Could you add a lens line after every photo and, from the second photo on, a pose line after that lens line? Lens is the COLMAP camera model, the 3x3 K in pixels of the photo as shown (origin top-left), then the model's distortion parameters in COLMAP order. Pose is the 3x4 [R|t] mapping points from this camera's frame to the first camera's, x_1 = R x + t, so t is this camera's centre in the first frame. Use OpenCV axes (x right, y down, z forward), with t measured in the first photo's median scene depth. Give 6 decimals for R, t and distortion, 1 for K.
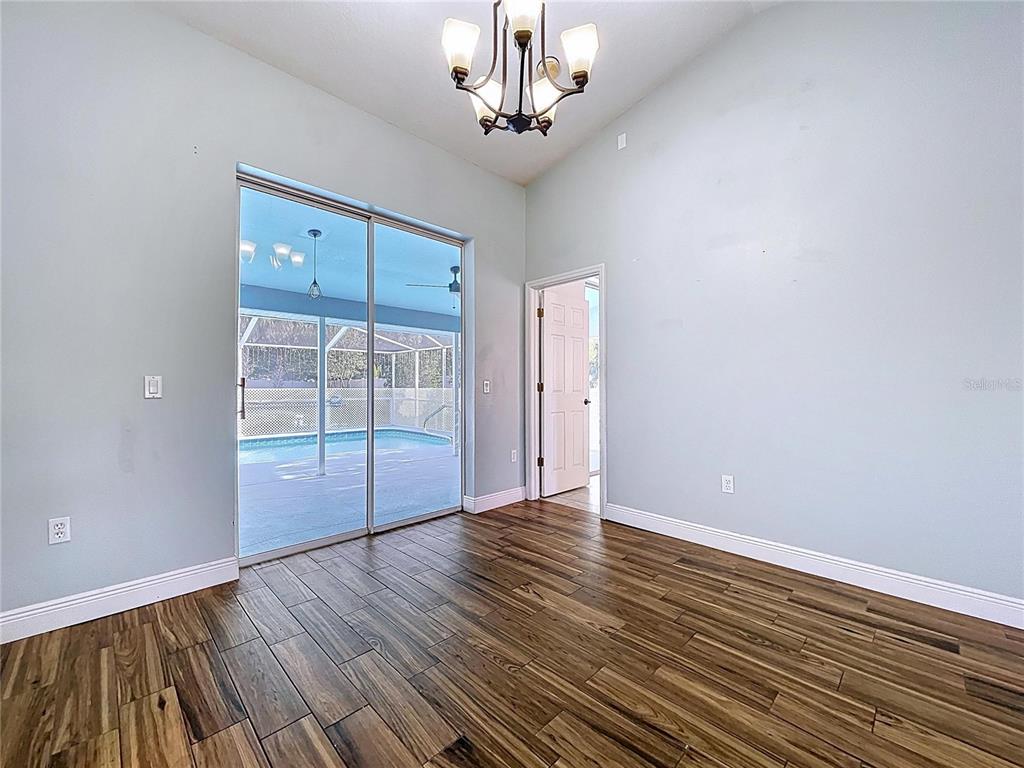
lens RADIAL K [[417.0, 0, 506.3], [0, 417.0, 384.6], [0, 0, 1]] dist [-0.000312, -0.000051]
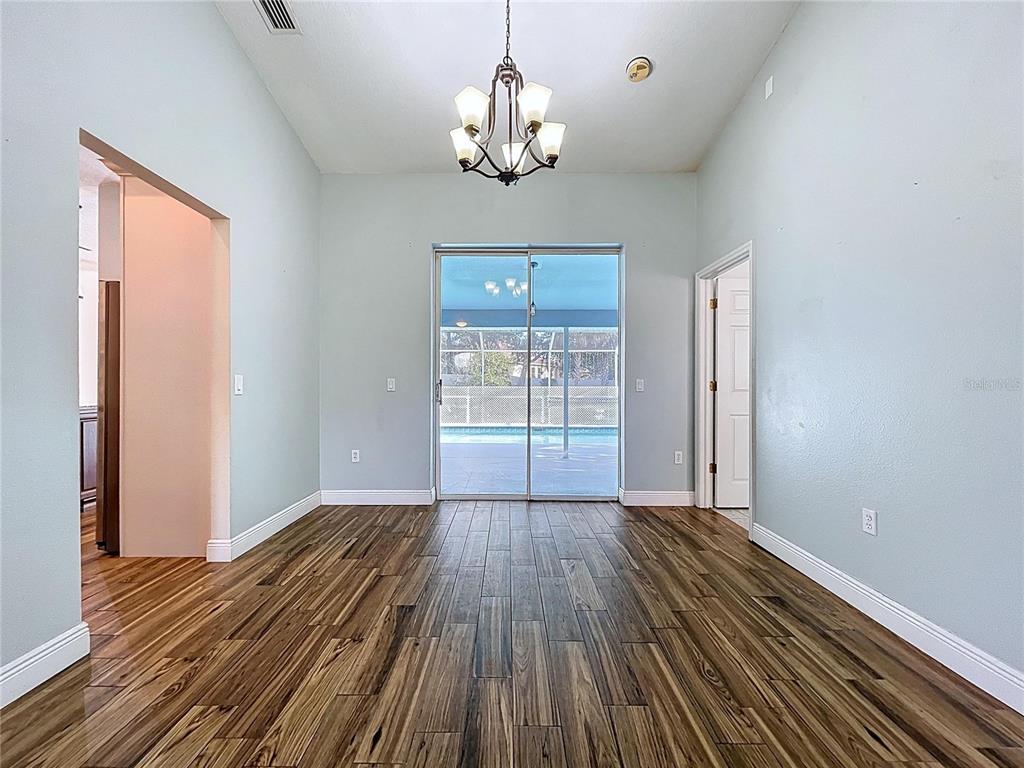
lens RADIAL K [[417.0, 0, 506.3], [0, 417.0, 384.6], [0, 0, 1]] dist [-0.000312, -0.000051]
pose [[0.714450, 0.000591, -0.699687, 0.432402], [0.001119, 0.999997, 0.001986, 0.001416], [0.699686, -0.002202, 0.714447, 0.039604]]
